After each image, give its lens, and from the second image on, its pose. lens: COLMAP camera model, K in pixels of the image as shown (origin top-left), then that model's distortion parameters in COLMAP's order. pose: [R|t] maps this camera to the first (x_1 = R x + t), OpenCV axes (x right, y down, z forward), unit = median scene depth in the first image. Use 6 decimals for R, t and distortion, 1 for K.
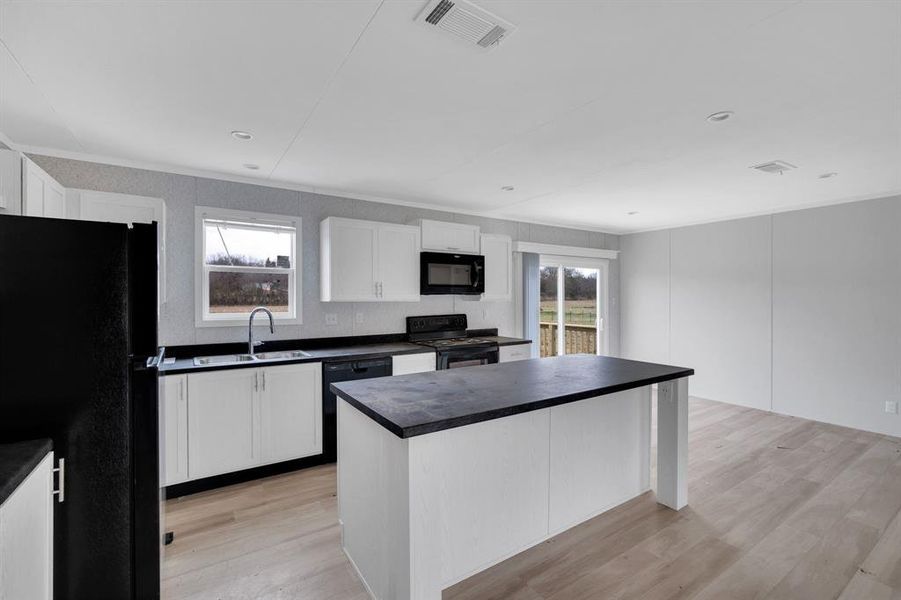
lens RADIAL K [[391.7, 0, 458.7], [0, 391.7, 295.8], [0, 0, 1]] dist [-0.014523, 0.006876]
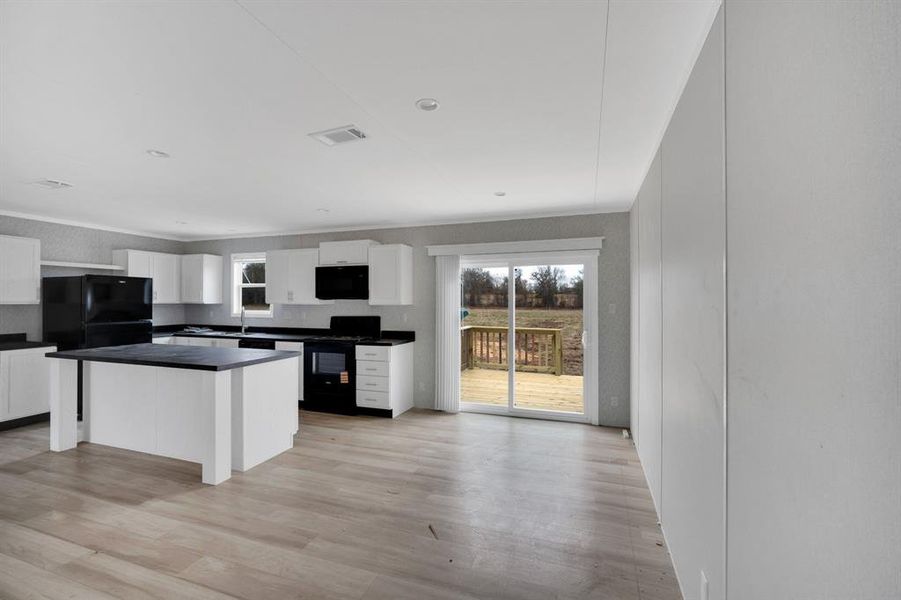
lens RADIAL K [[391.7, 0, 447.5], [0, 391.7, 300.1], [0, 0, 1]] dist [-0.014523, 0.006876]
pose [[0.603163, -0.001362, -0.797617, 1.175158], [-0.002337, 0.999991, -0.003475, 0.002065], [0.797614, 0.003960, 0.603155, 0.531687]]
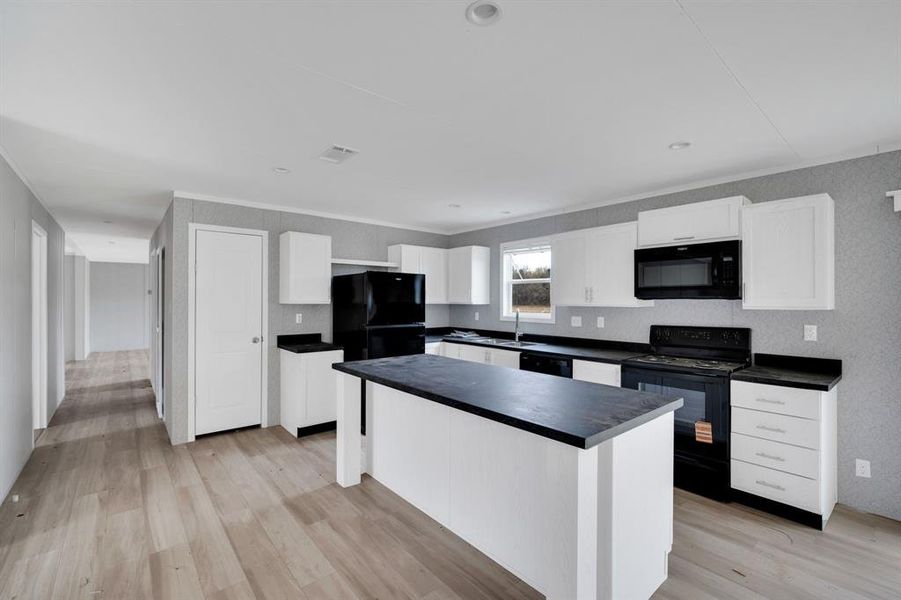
lens RADIAL K [[402.1, 0, 452.4], [0, 402.1, 301.6], [0, 0, 1]] dist [0.004438, -0.000113]
pose [[0.118777, 0.003382, -0.992915, 0.713668], [-0.004376, 0.999986, 0.002883, 0.000724], [0.992911, 0.004002, 0.118790, 0.471944]]
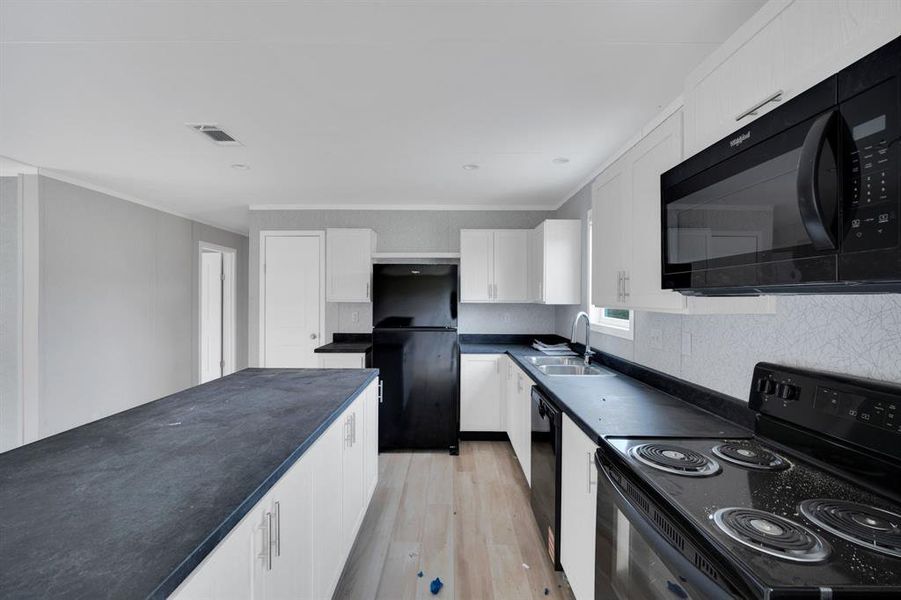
lens RADIAL K [[391.7, 0, 456.6], [0, 391.7, 298.6], [0, 0, 1]] dist [-0.014523, 0.006876]
pose [[-0.544781, -0.000582, -0.838578, 0.299380], [-0.004065, 0.999990, 0.001946, 0.000011], [0.838569, 0.004469, -0.544777, 0.988013]]
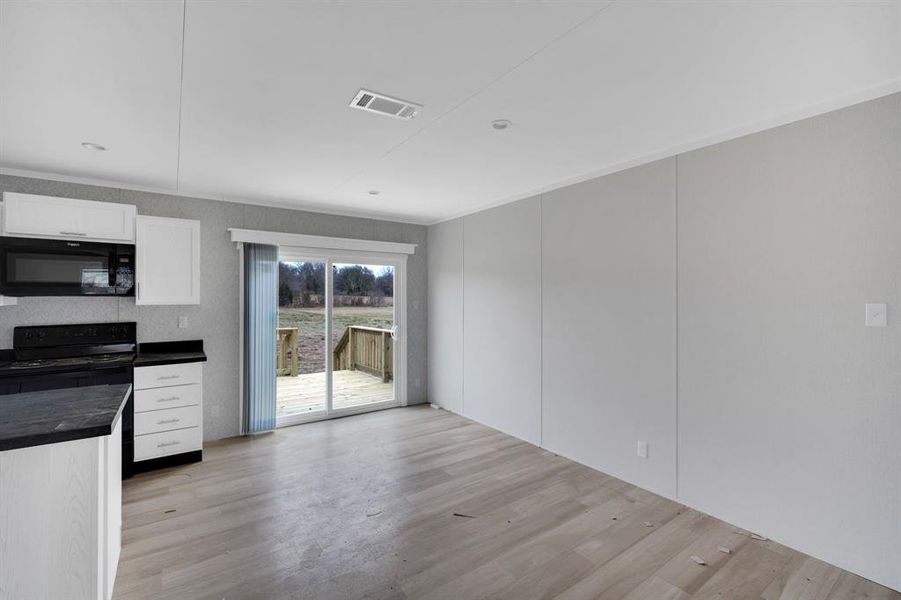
lens RADIAL K [[402.1, 0, 454.4], [0, 402.1, 296.2], [0, 0, 1]] dist [0.004438, -0.000113]
pose [[0.999774, -0.001473, 0.021191, 0.694858], [0.001661, 0.999959, -0.008871, 0.004223], [-0.021177, 0.008904, 0.999736, 0.230298]]
